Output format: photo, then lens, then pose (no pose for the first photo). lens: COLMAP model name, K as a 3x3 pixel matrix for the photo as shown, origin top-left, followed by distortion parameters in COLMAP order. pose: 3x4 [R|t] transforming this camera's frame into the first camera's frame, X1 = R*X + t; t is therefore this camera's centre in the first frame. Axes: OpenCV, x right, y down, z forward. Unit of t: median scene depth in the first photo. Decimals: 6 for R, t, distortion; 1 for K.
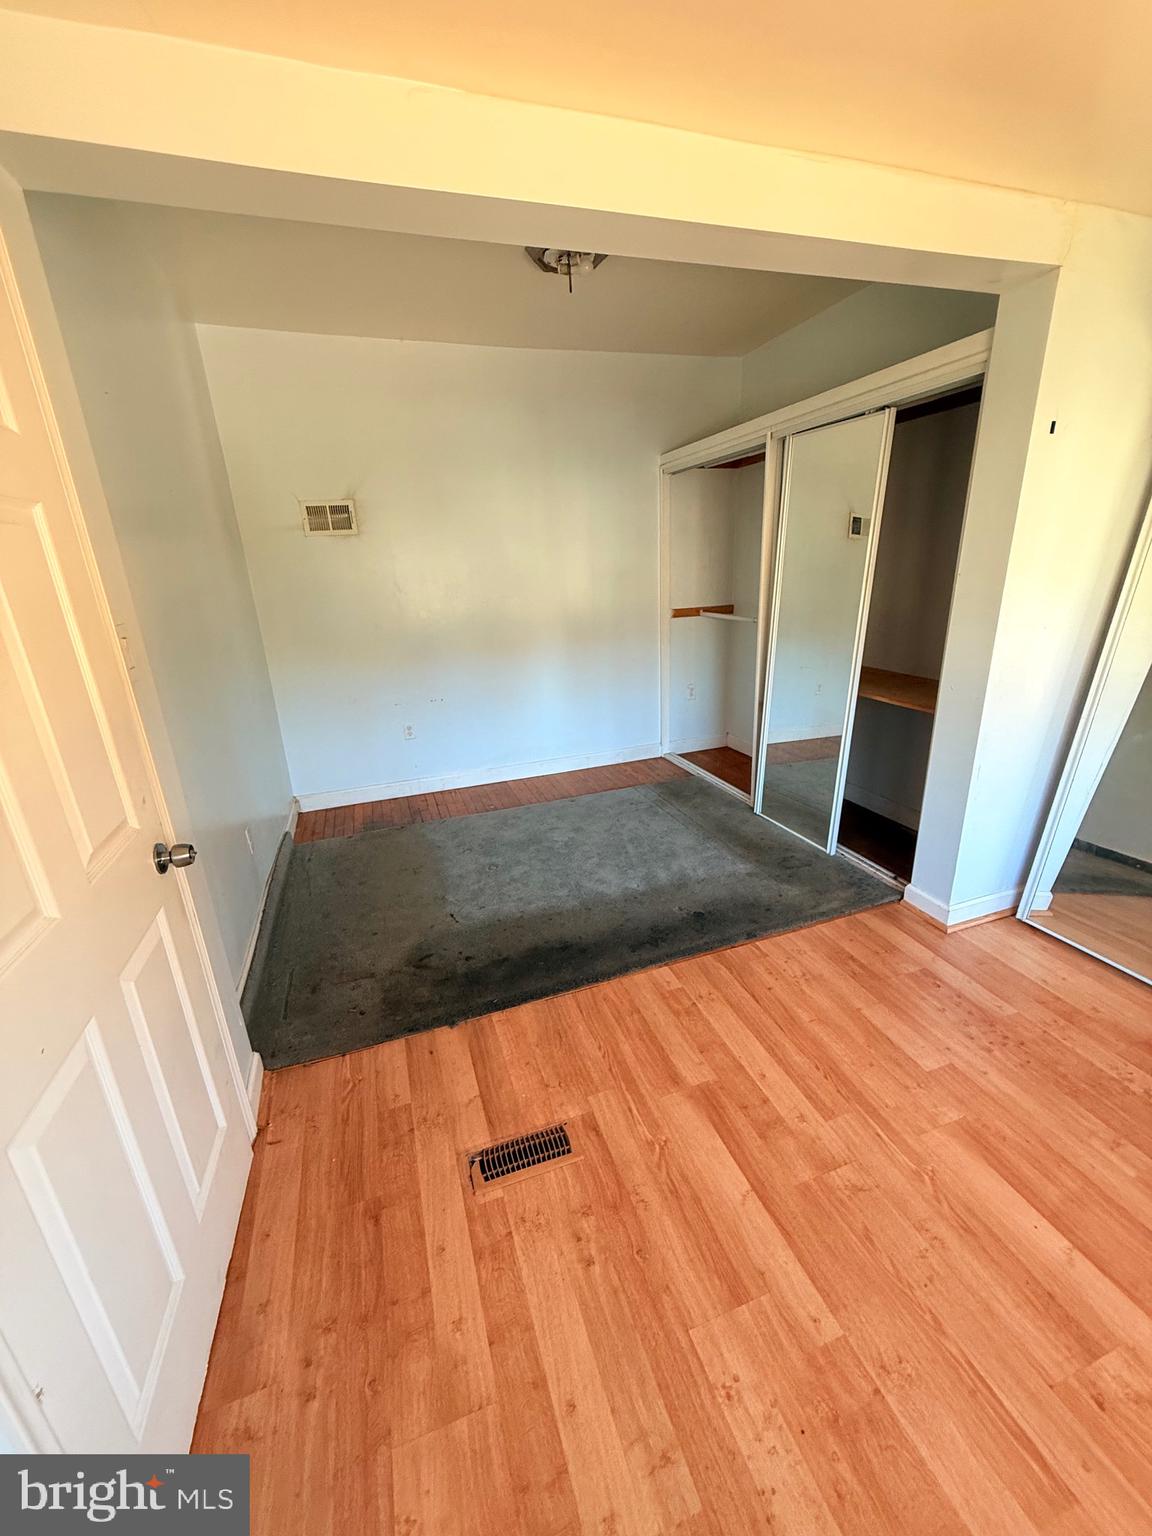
lens RADIAL K [[611.7, 0, 577.6], [0, 611.7, 768.7], [0, 0, 1]] dist [-0.000822, -0.000020]
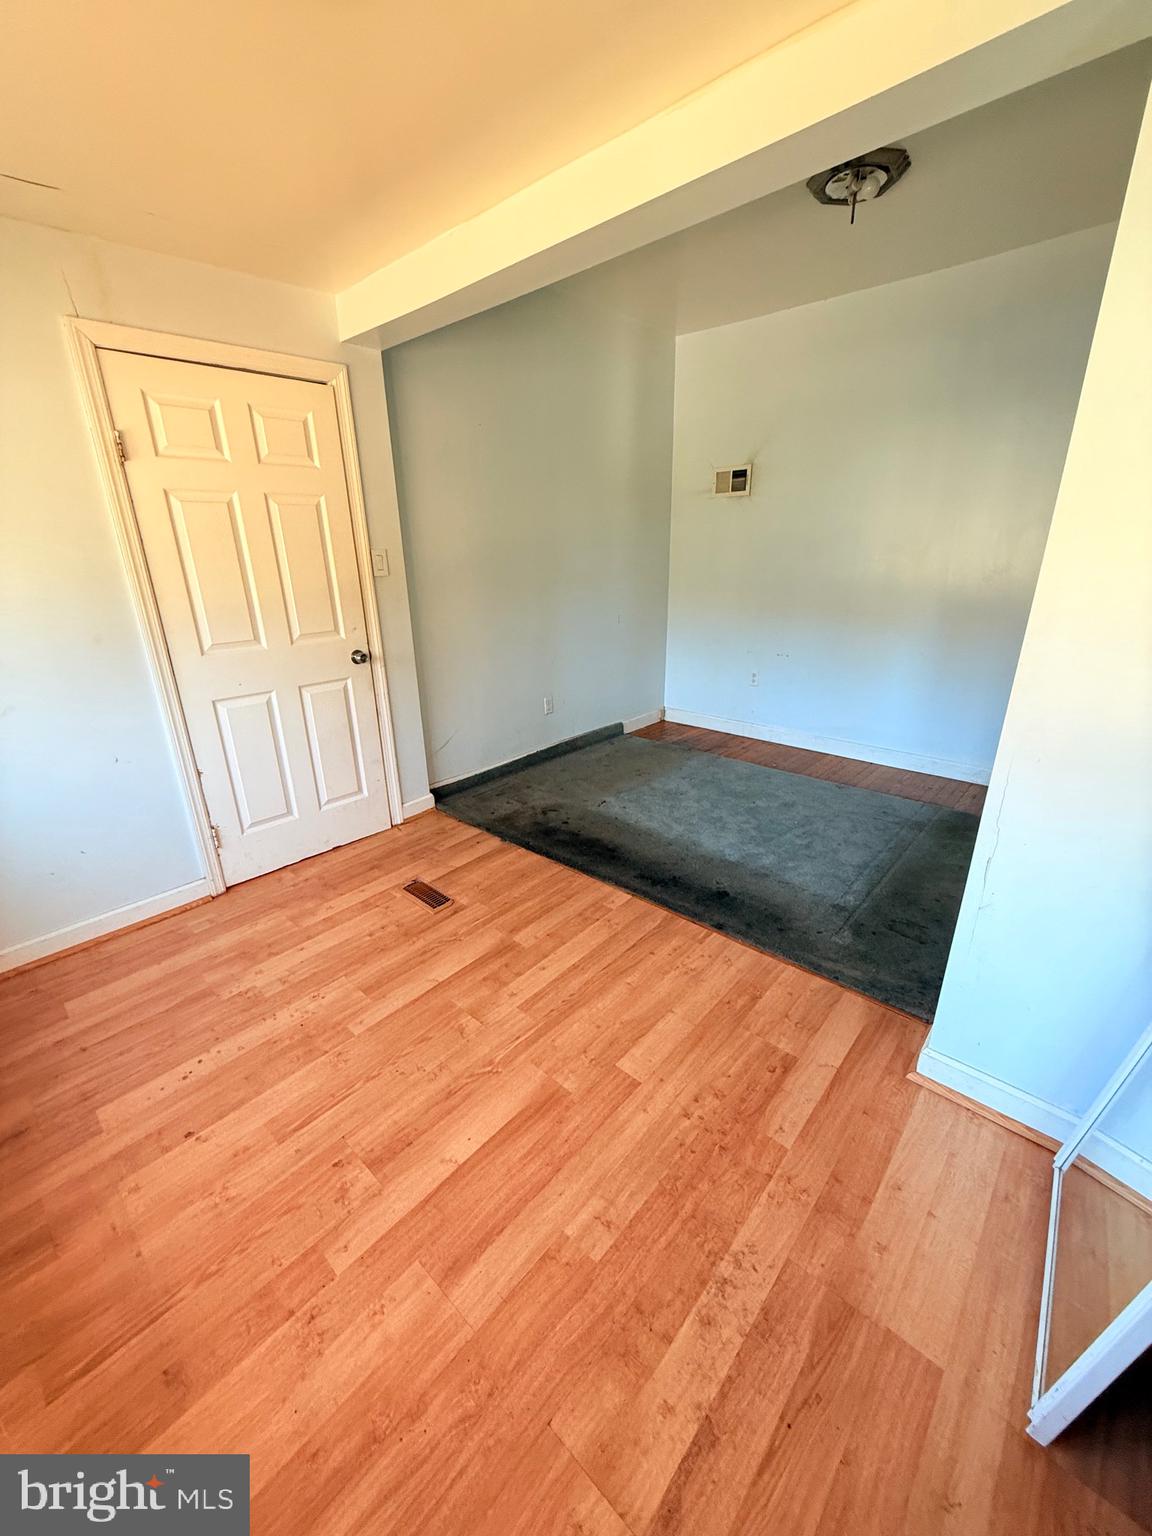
lens RADIAL K [[611.7, 0, 572.9], [0, 611.7, 768.0], [0, 0, 1]] dist [-0.000822, -0.000020]
pose [[0.475845, 0.337144, -0.812346, 1.044763], [-0.285977, 0.932736, 0.219593, -0.120355], [0.831738, 0.127819, 0.540253, 0.325938]]
